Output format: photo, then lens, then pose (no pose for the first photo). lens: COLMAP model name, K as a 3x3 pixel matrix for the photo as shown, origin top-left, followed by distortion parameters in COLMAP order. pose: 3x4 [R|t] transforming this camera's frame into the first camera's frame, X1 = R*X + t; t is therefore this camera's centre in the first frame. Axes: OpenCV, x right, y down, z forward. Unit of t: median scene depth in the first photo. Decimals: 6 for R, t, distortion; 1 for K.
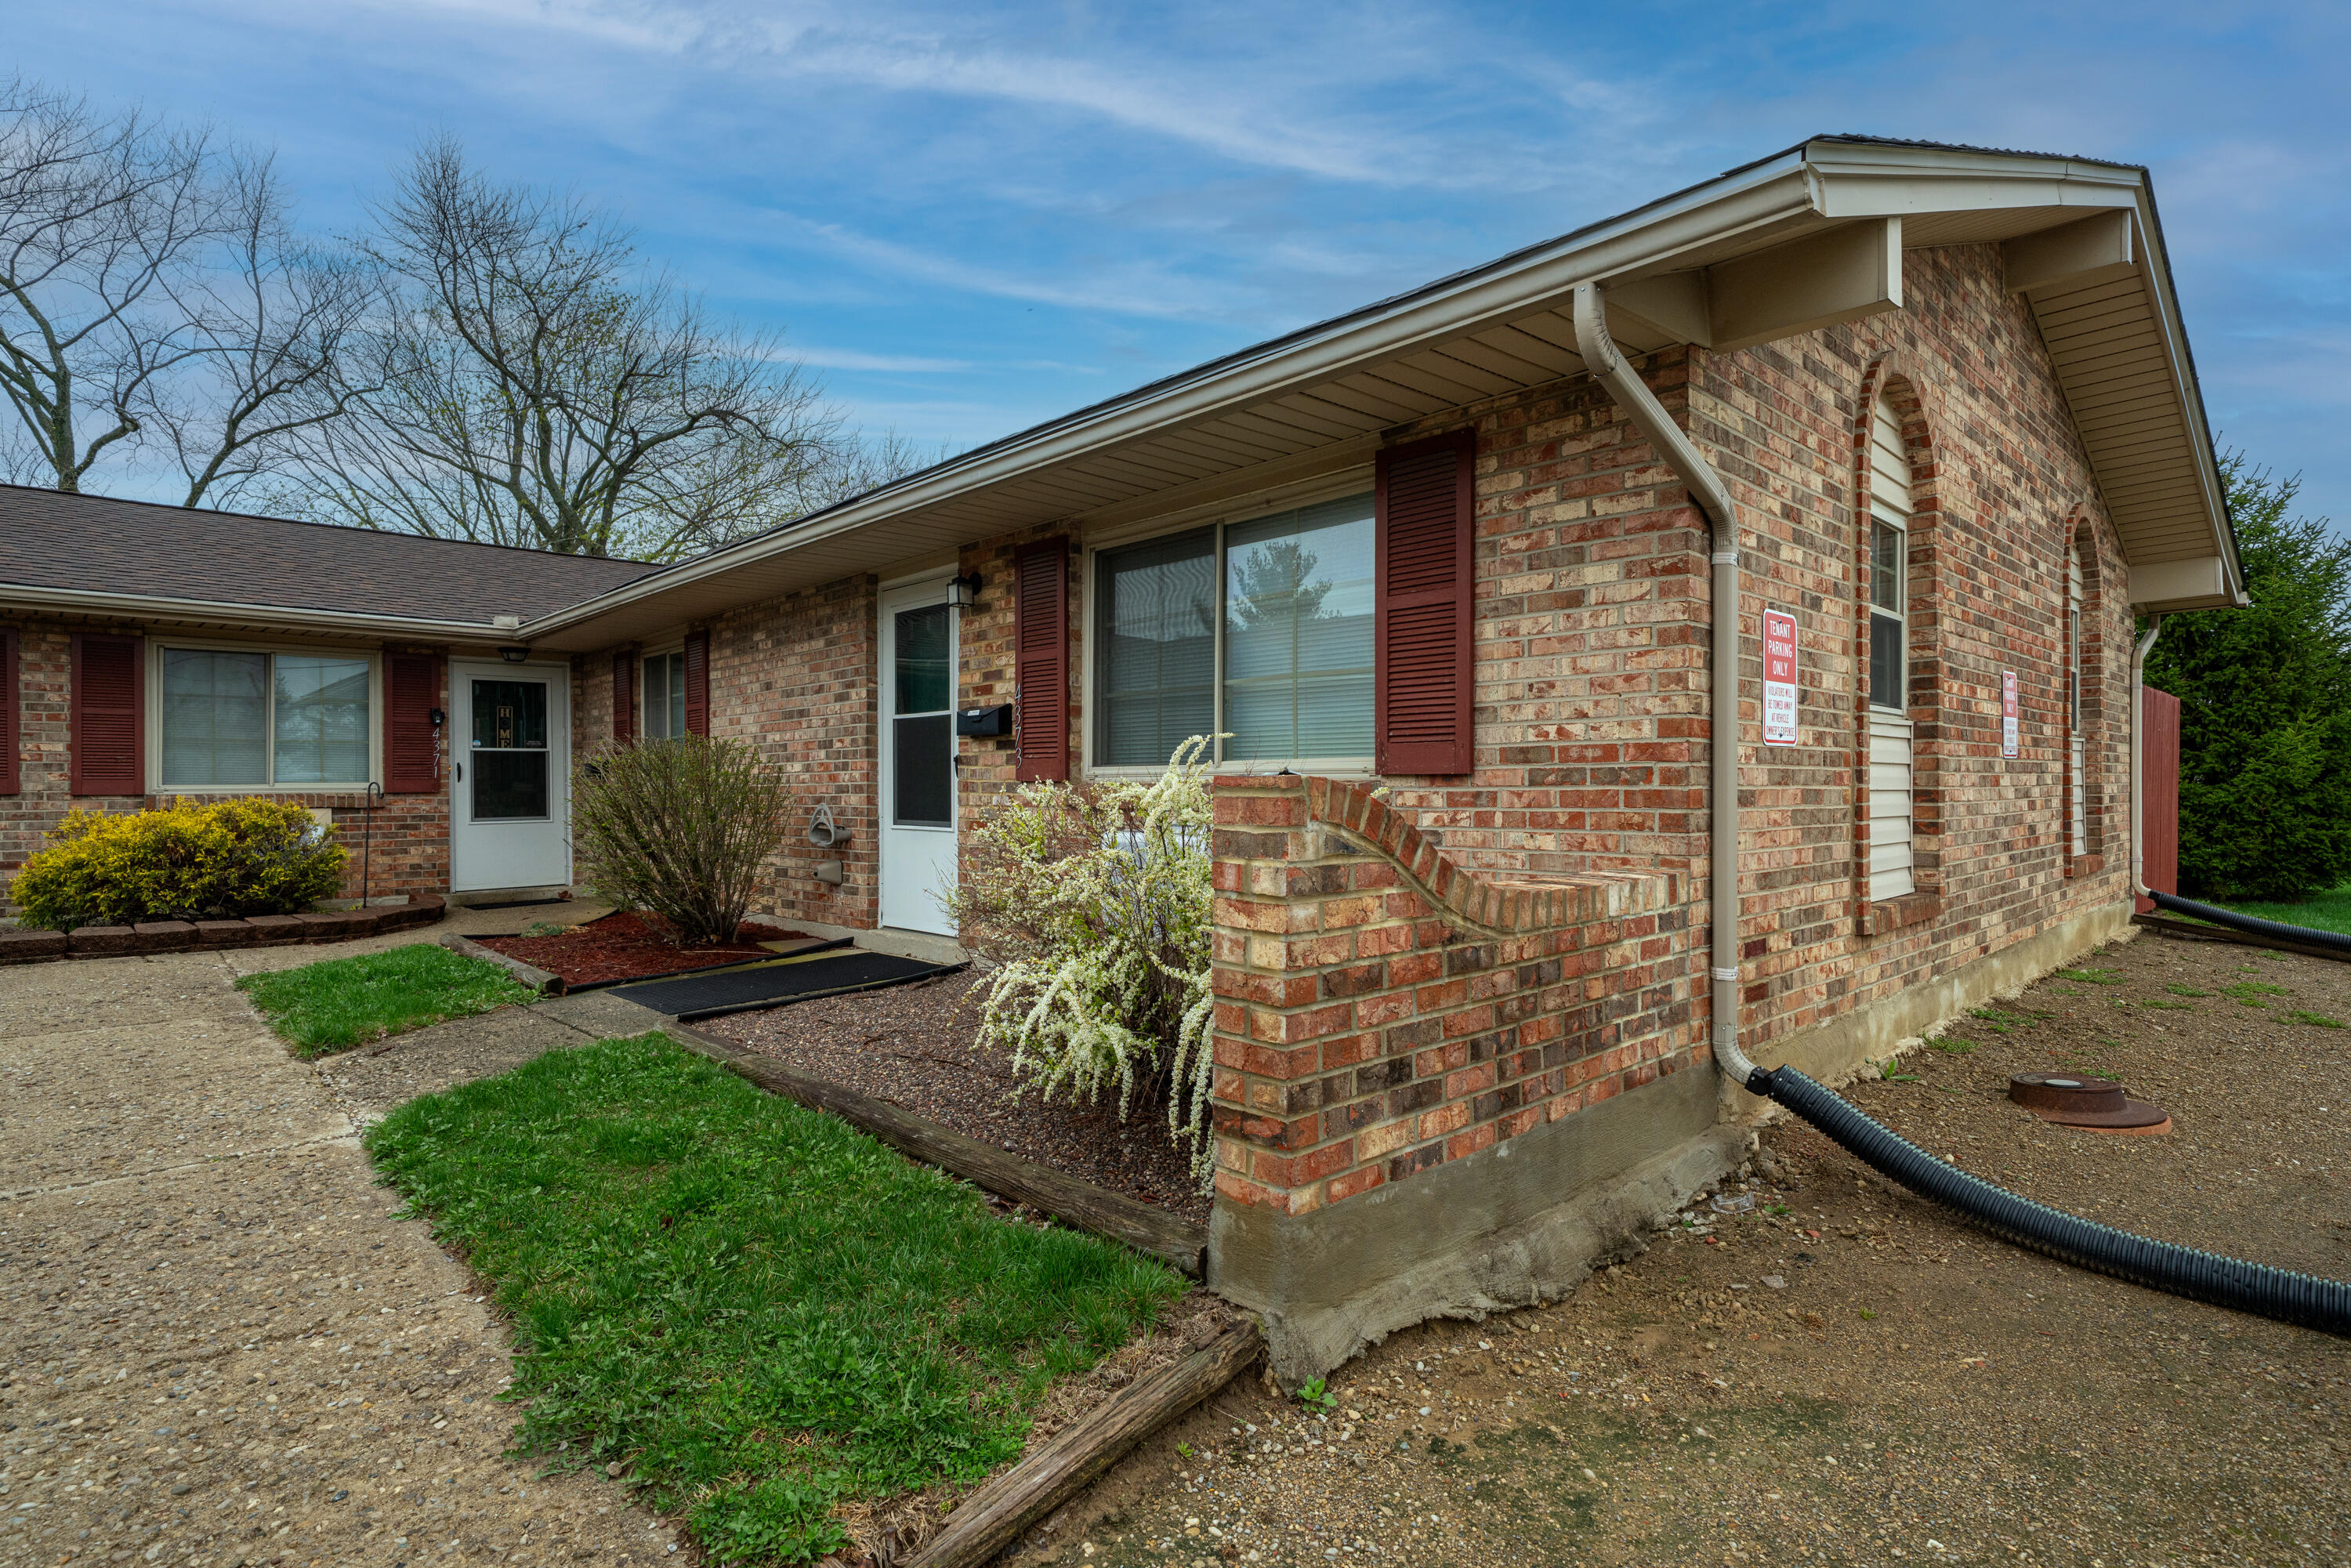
lens RADIAL K [[1175.2, 0, 1159.9], [0, 1175.2, 788.6], [0, 0, 1]] dist [-0.000920, 0.001377]
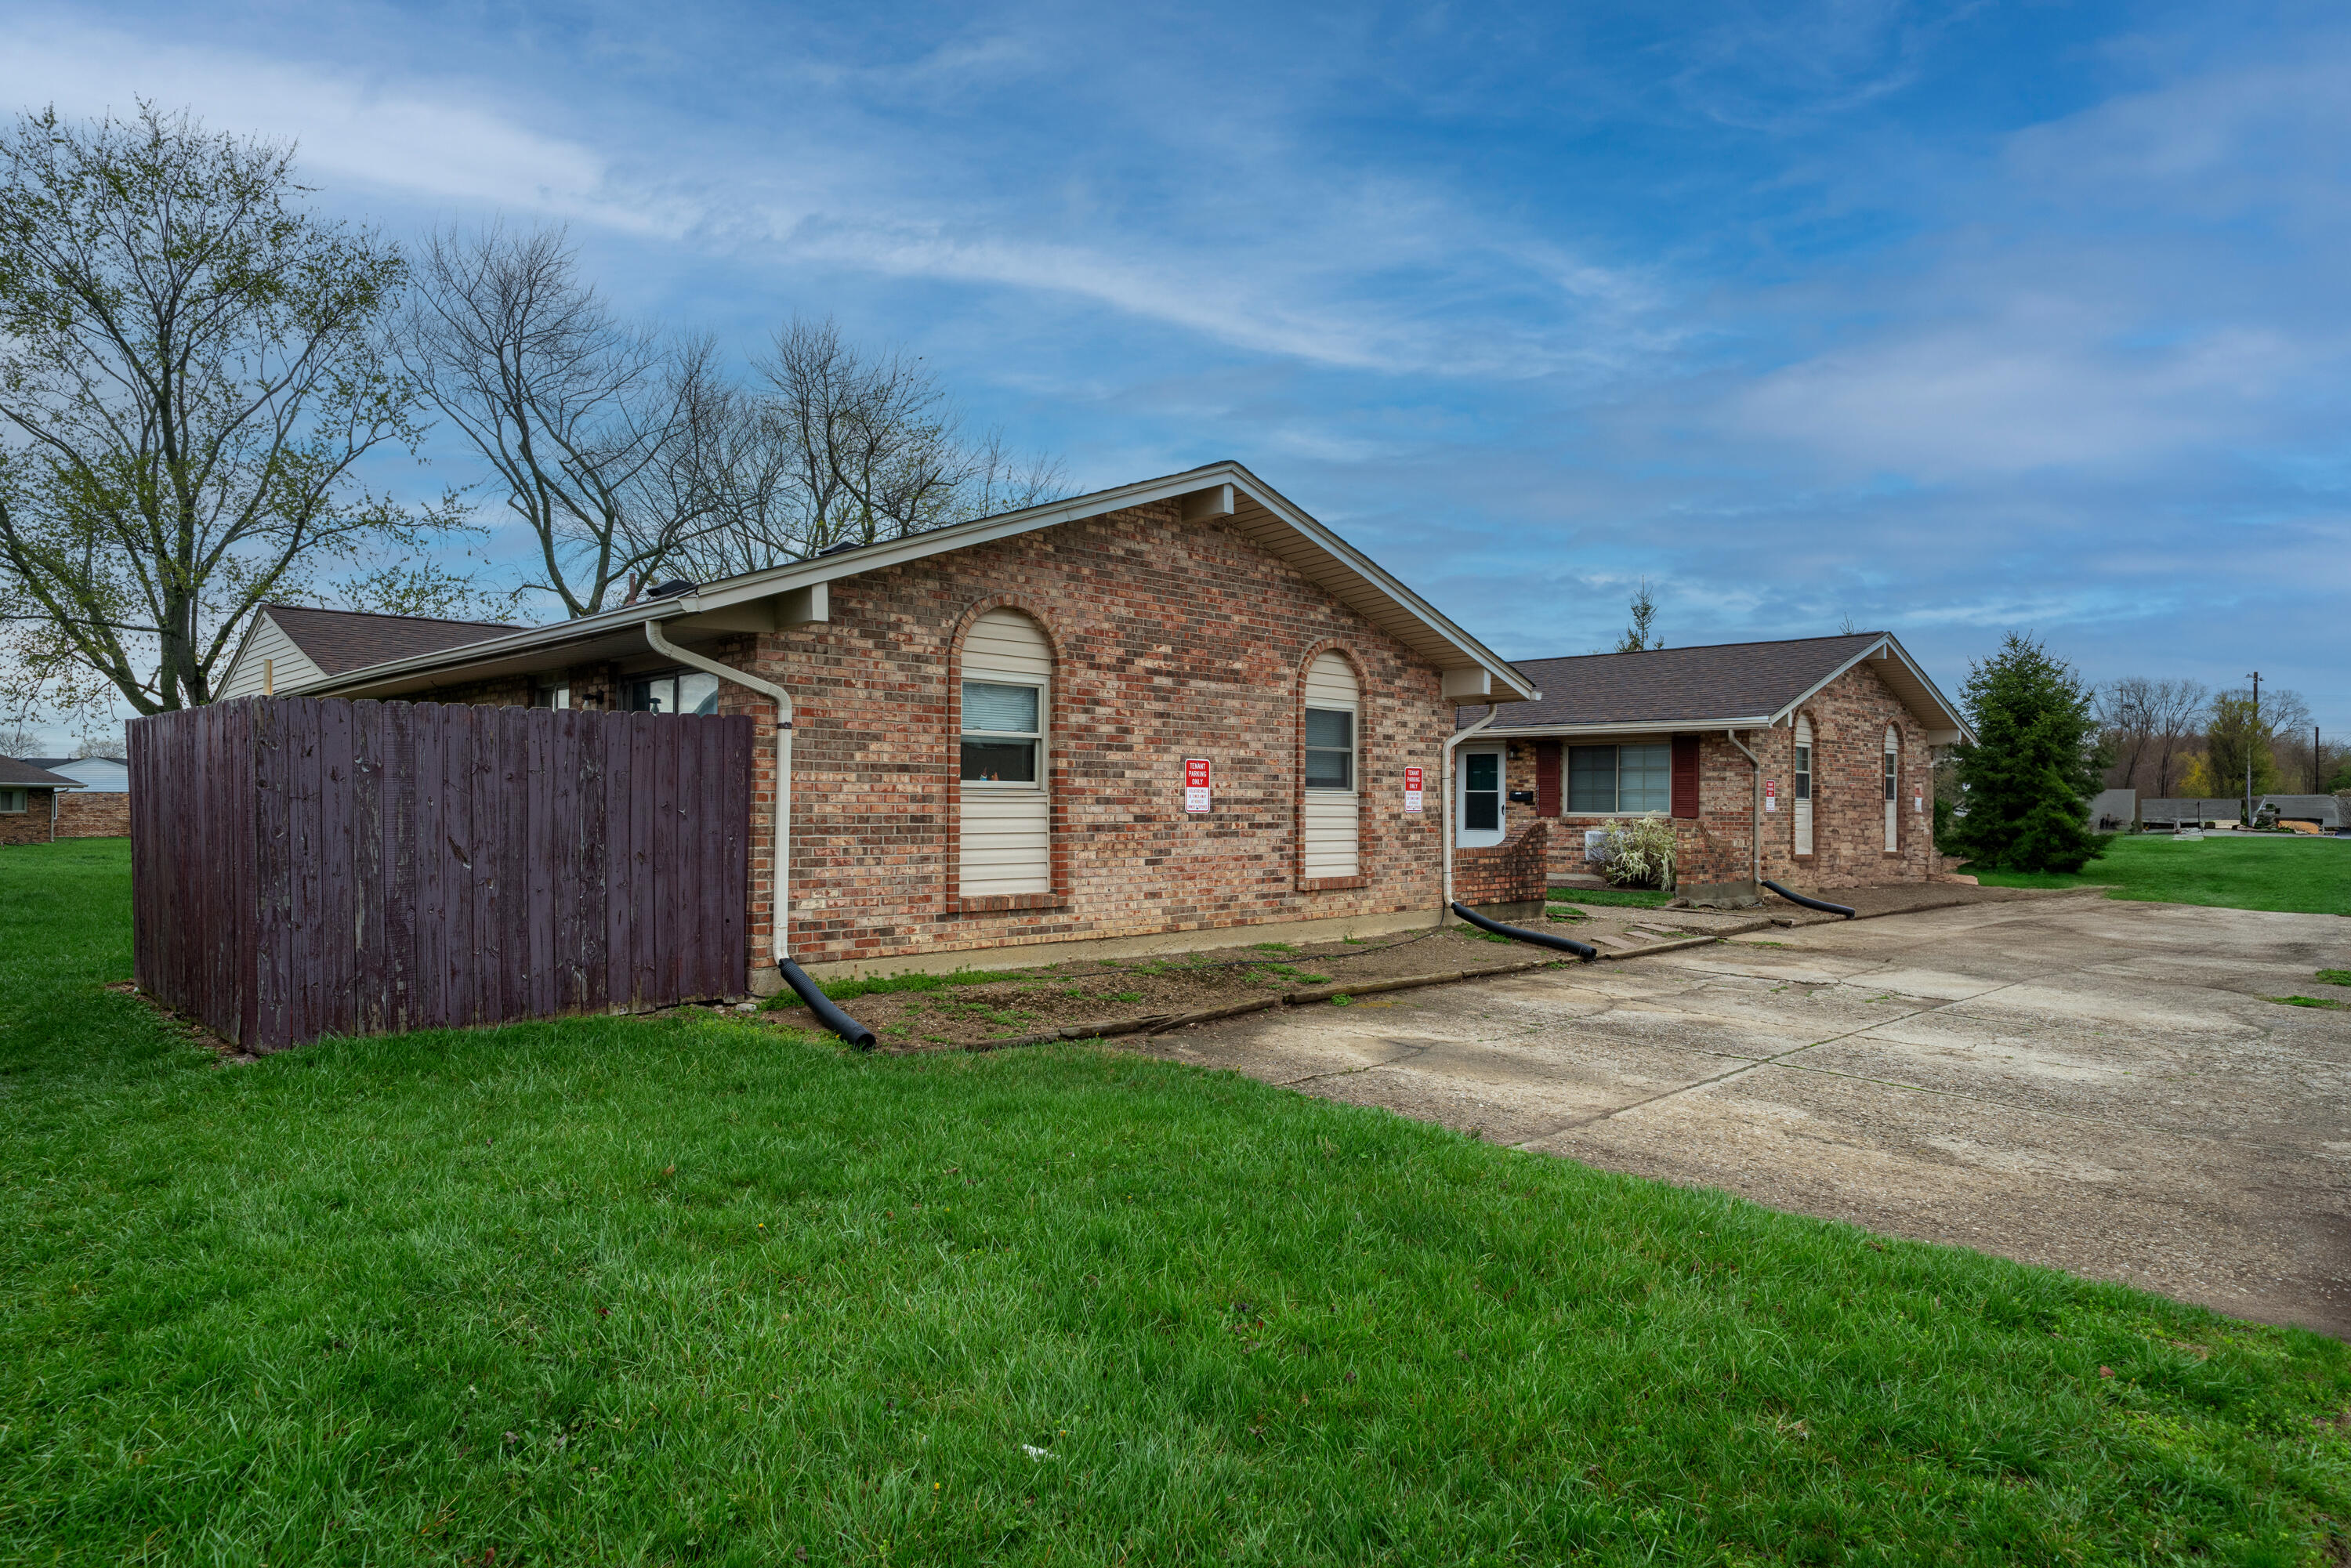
lens RADIAL K [[1384.7, 0, 1153.5], [0, 1384.7, 789.2], [0, 0, 1]] dist [0.016415, -0.002839]
pose [[0.999566, 0.012746, 0.026547, -1.545074], [-0.012482, 0.999871, -0.010083, -0.033026], [-0.026672, 0.009747, 0.999597, -3.334764]]
